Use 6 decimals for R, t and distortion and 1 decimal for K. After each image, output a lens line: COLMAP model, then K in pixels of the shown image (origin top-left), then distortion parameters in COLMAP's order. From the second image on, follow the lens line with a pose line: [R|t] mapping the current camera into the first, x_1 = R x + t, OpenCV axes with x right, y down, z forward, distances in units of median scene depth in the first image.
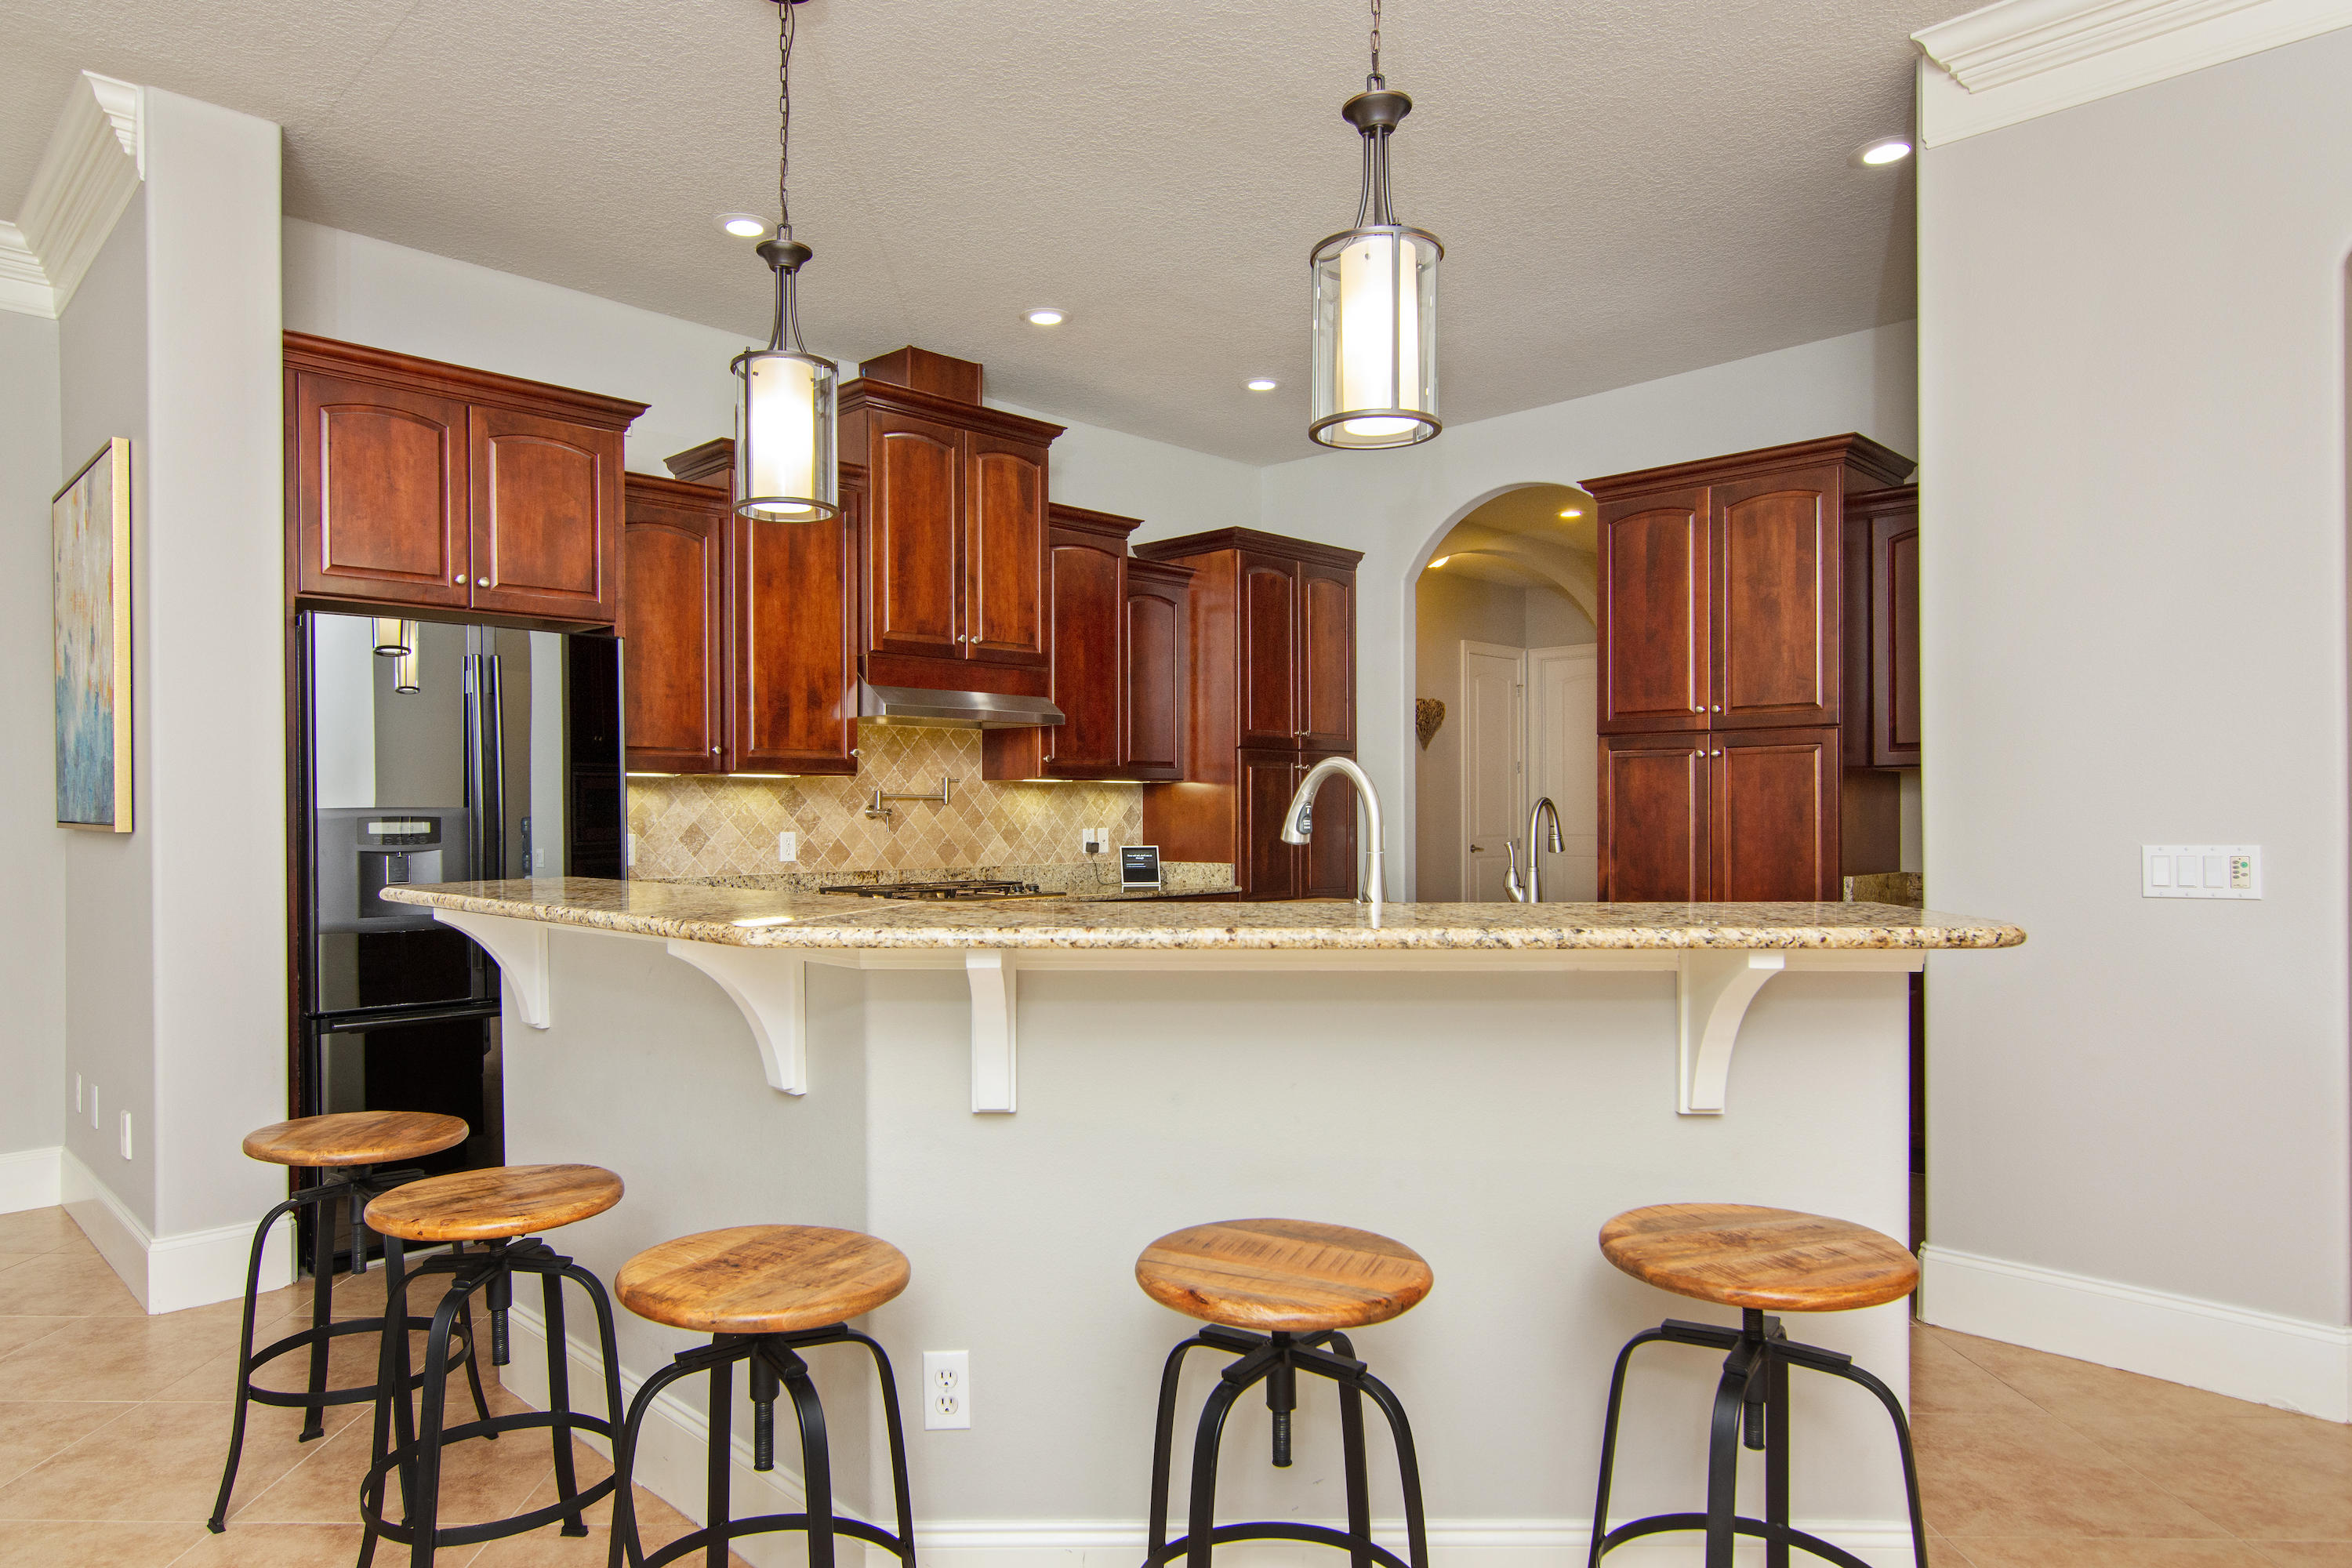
lens RADIAL K [[1436.3, 0, 1177.8], [0, 1436.3, 805.8], [0, 0, 1]] dist [0.003547, -0.001540]
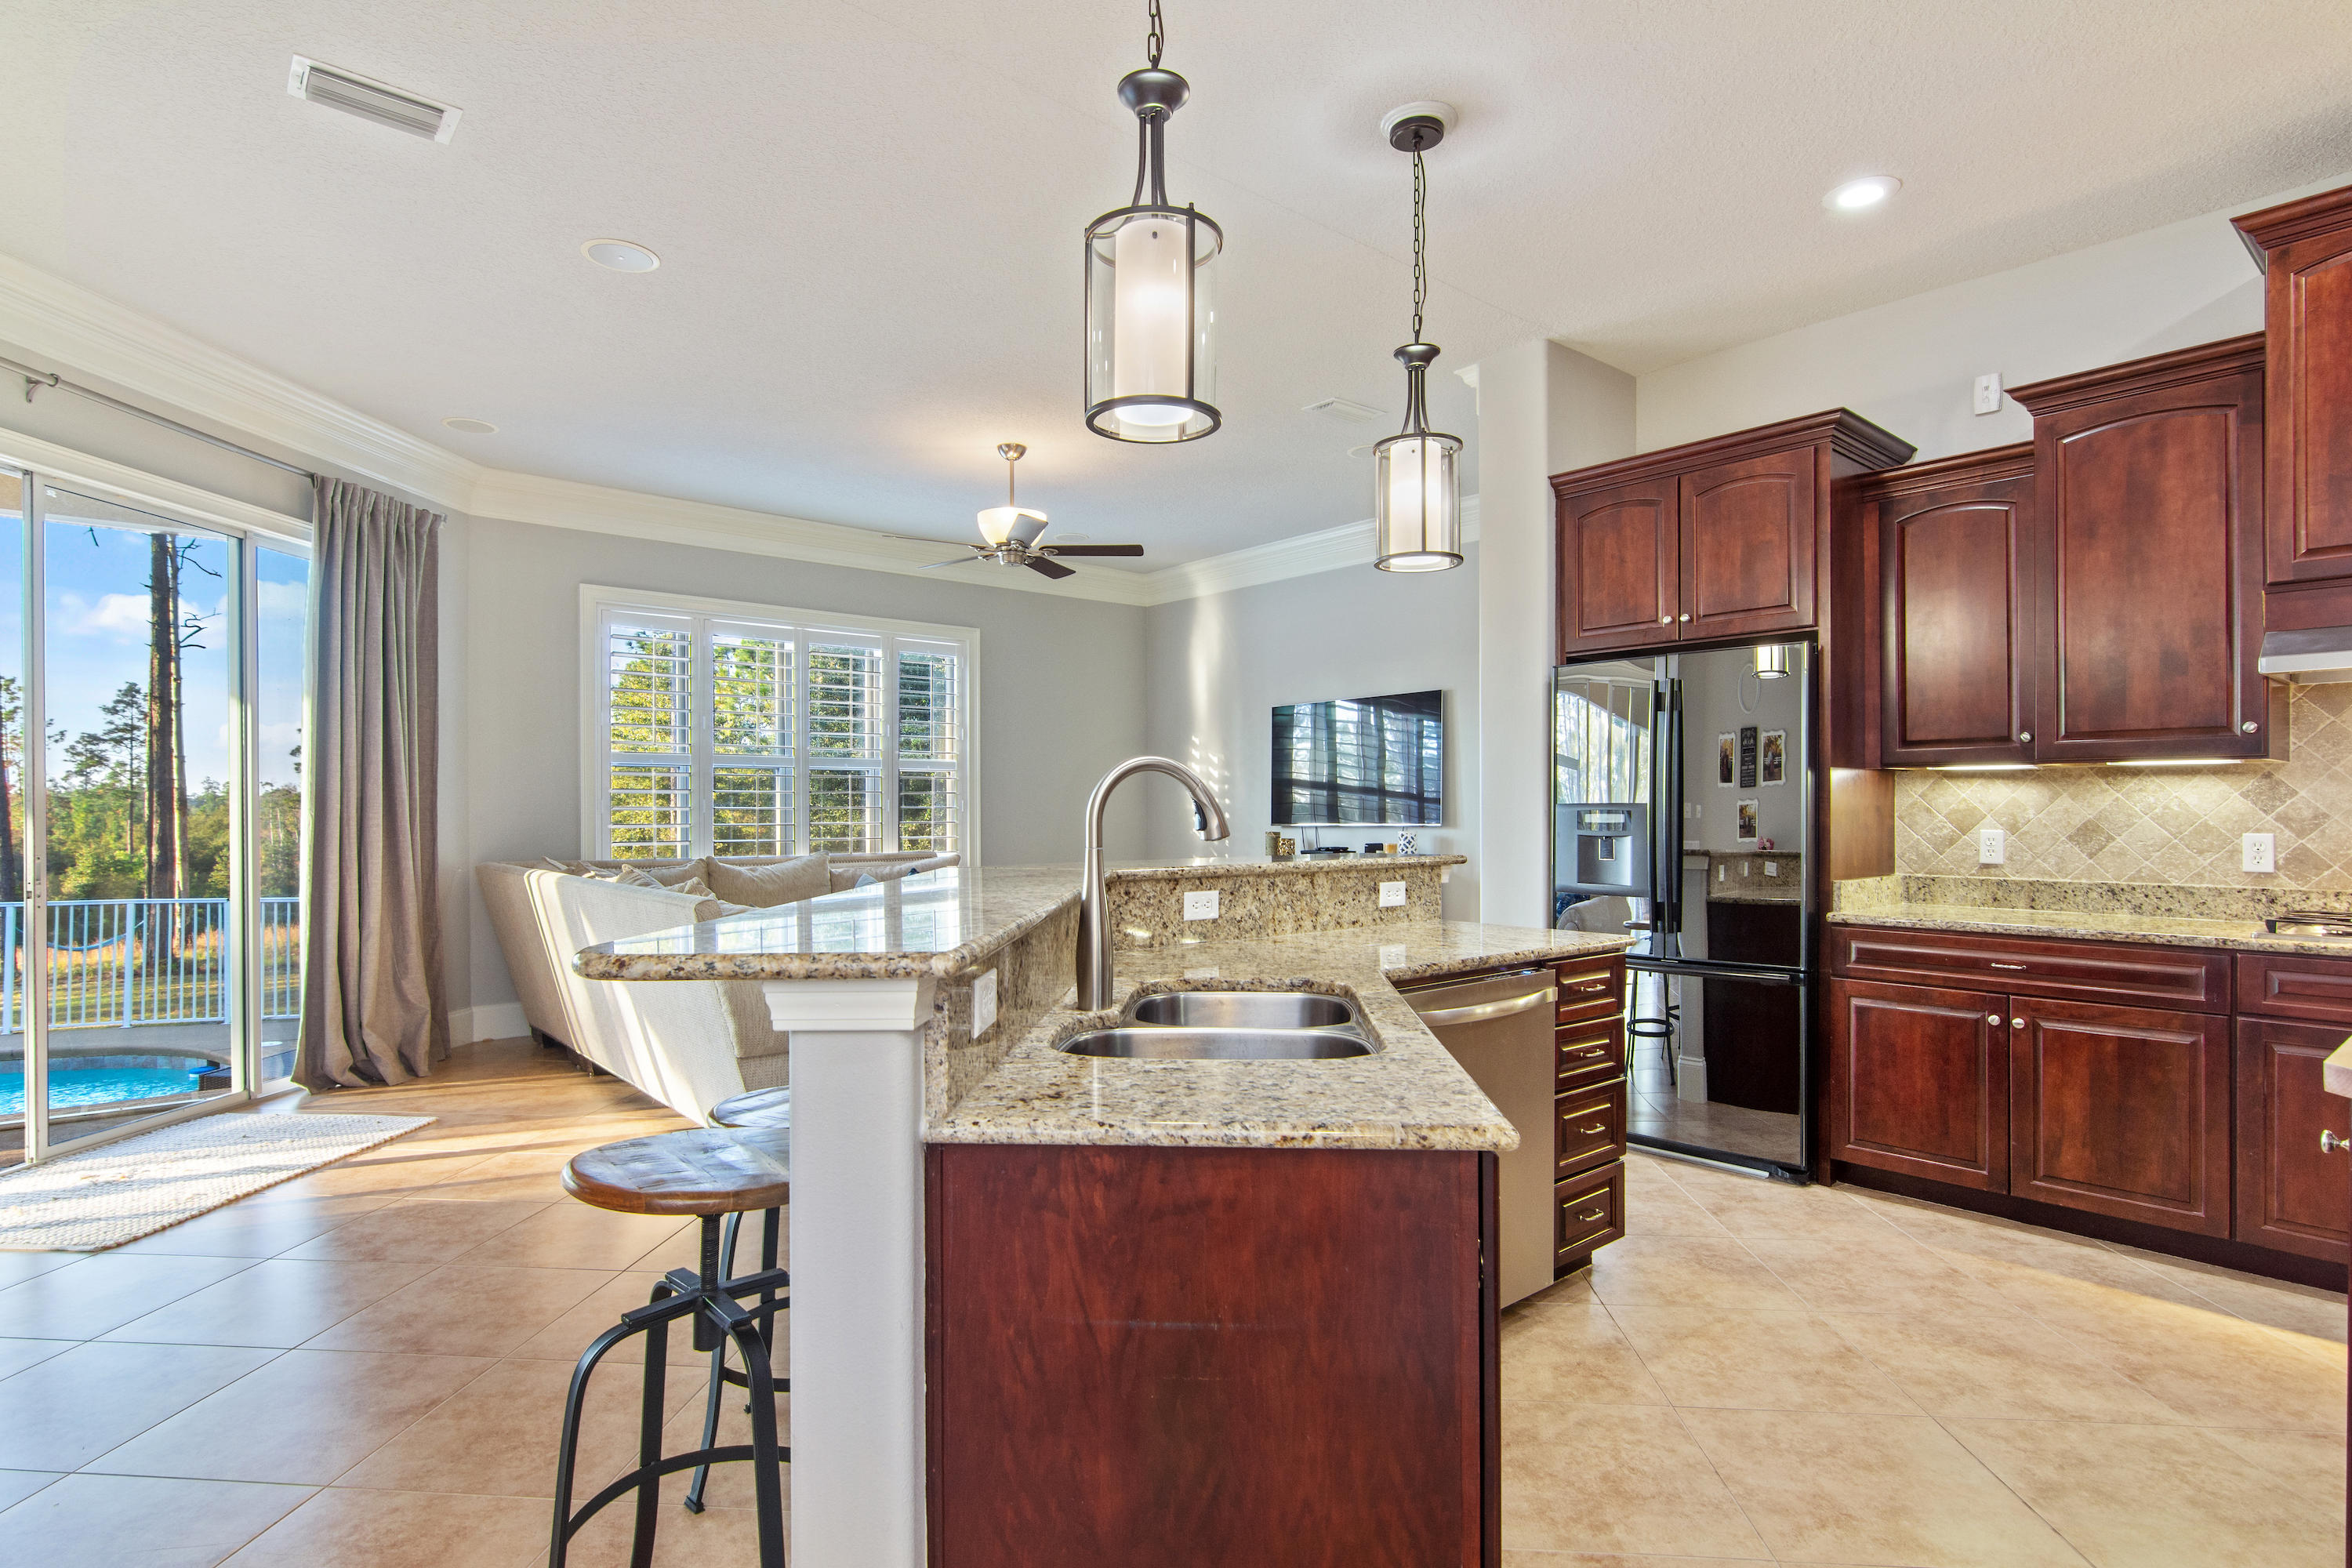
lens RADIAL K [[1195.7, 0, 1159.1], [0, 1195.7, 804.6], [0, 0, 1]] dist [0.017926, -0.006116]
pose [[-0.105039, -0.003475, -0.994462, 0.423287], [0.001148, 0.999993, -0.003616, 0.004302], [0.994467, -0.001521, -0.105034, 0.489859]]
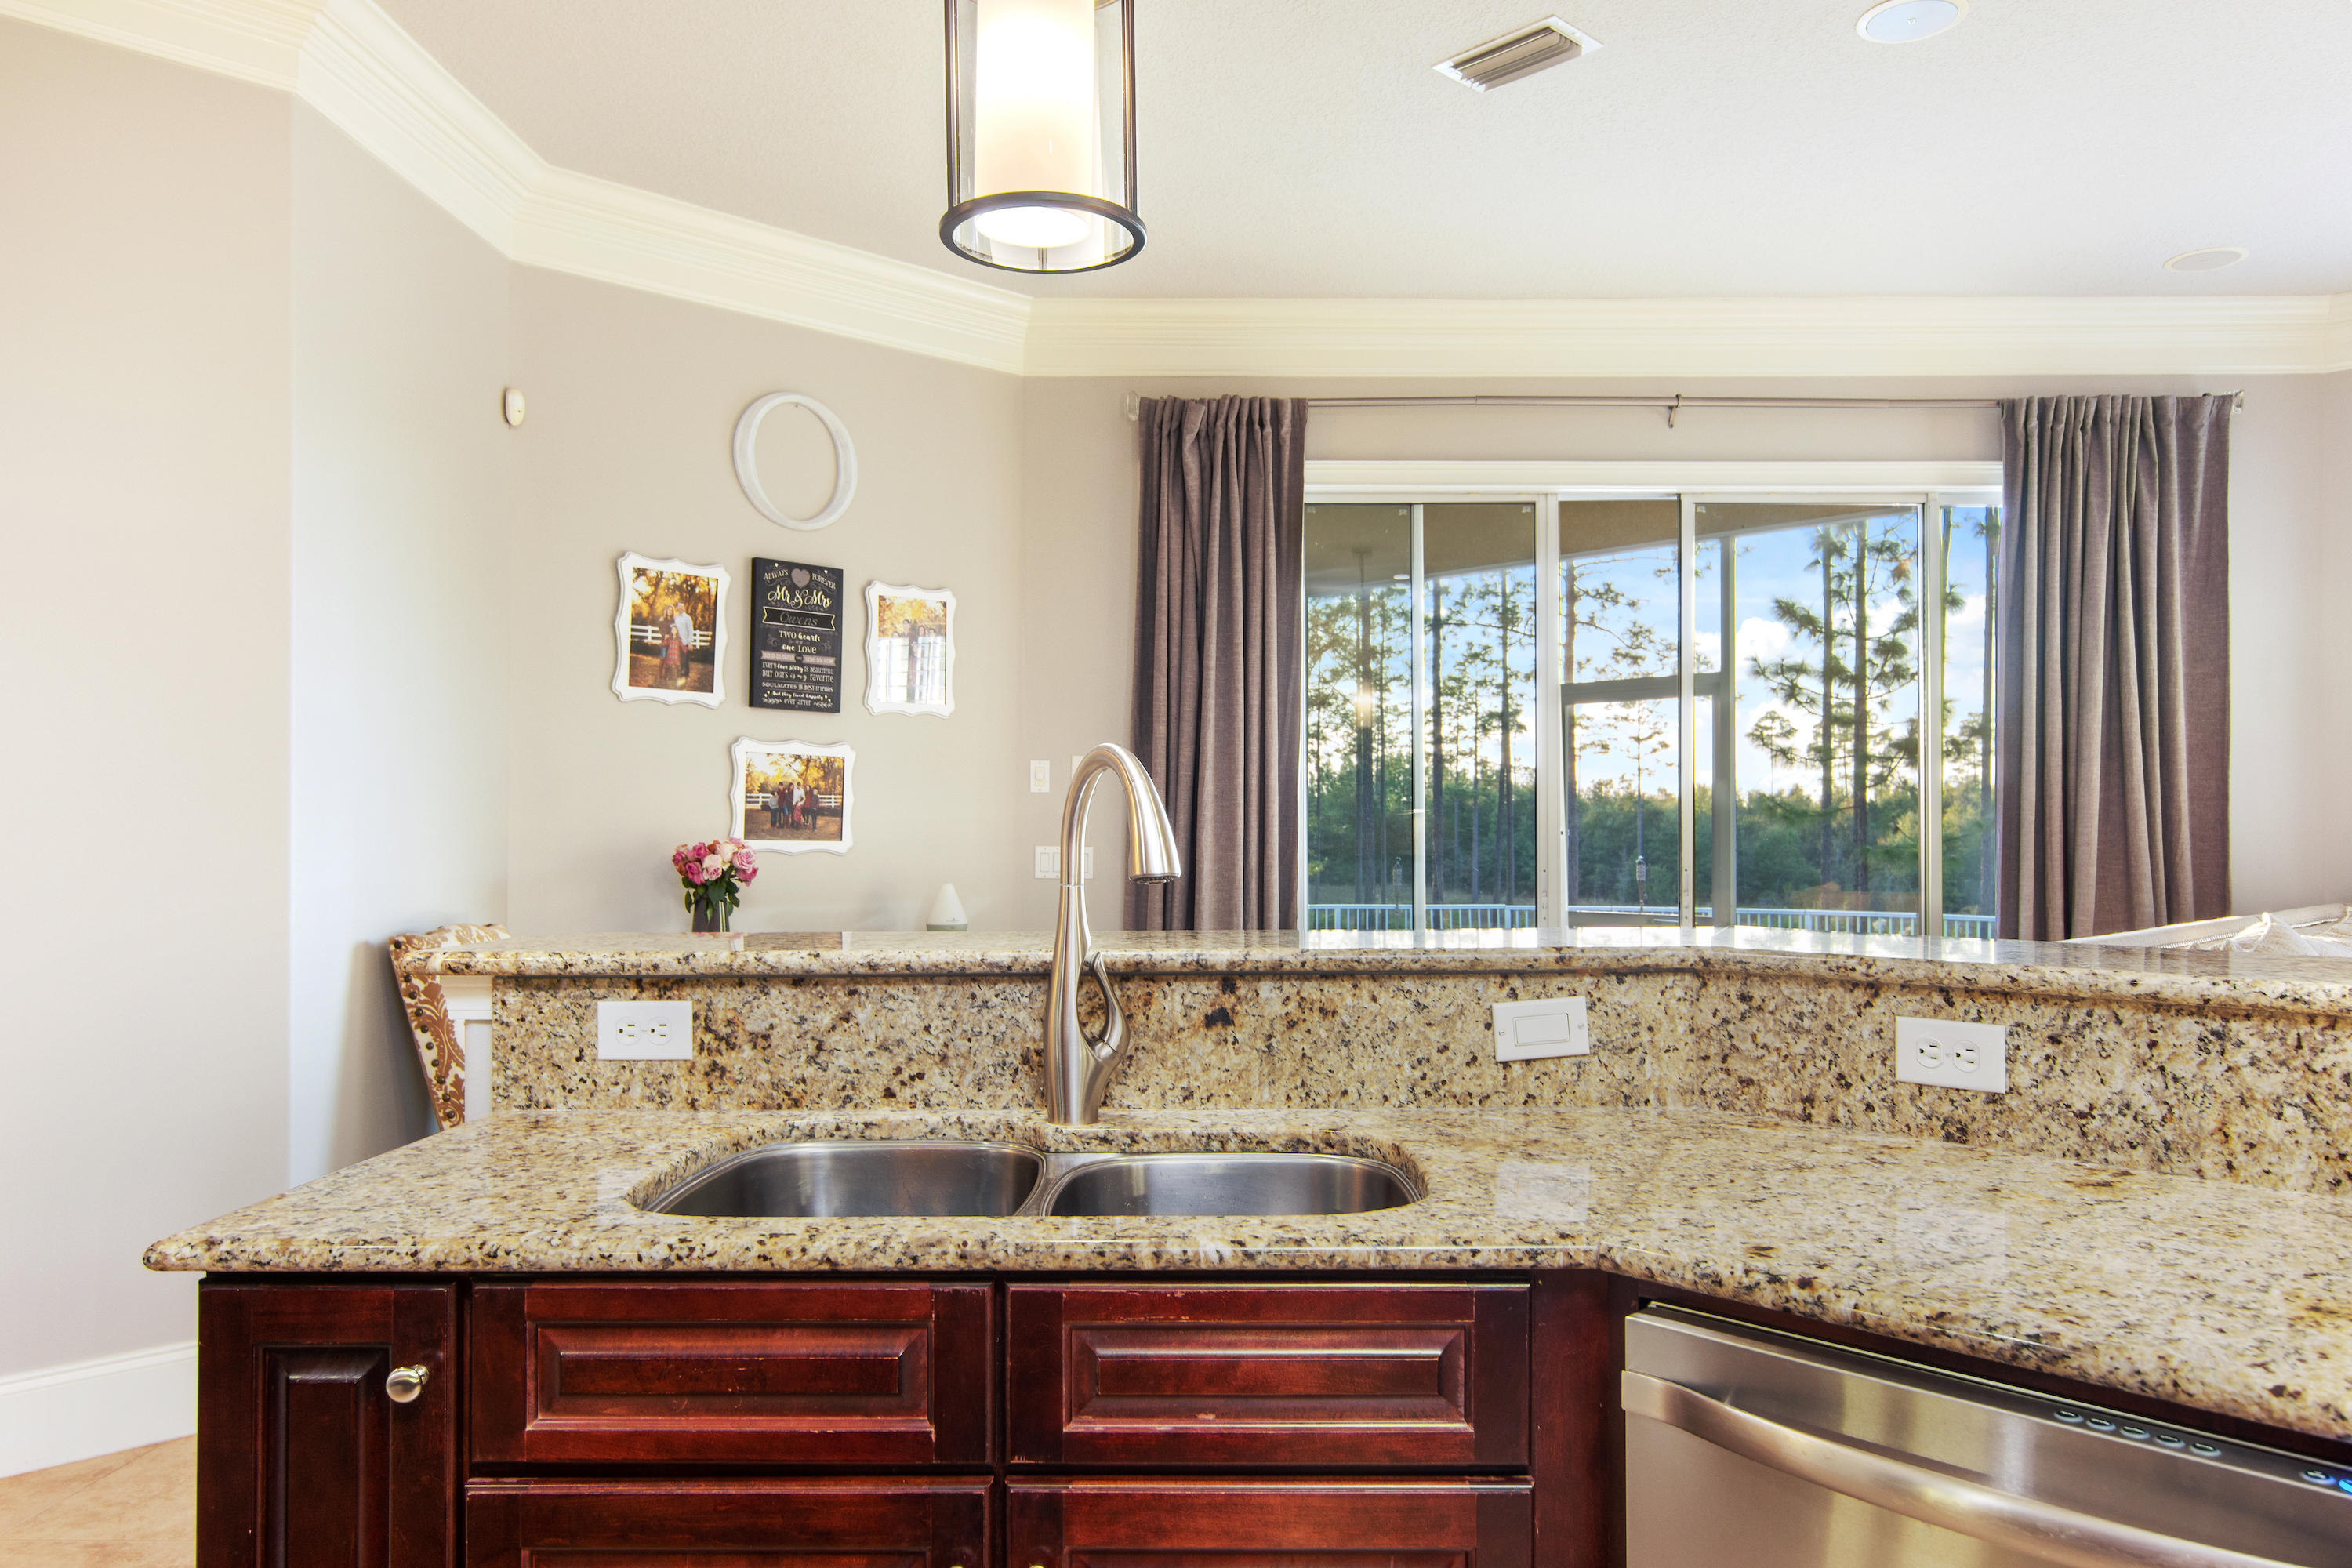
lens RADIAL K [[1676.3, 0, 1270.6], [0, 1676.3, 804.4], [0, 0, 1]] dist [0.020632, 0.002658]
pose [[-0.999793, -0.000033, 0.020343, 0.013866], [-0.000221, 0.999957, -0.009259, 0.002951], [-0.020341, -0.009261, -0.999750, 0.775689]]
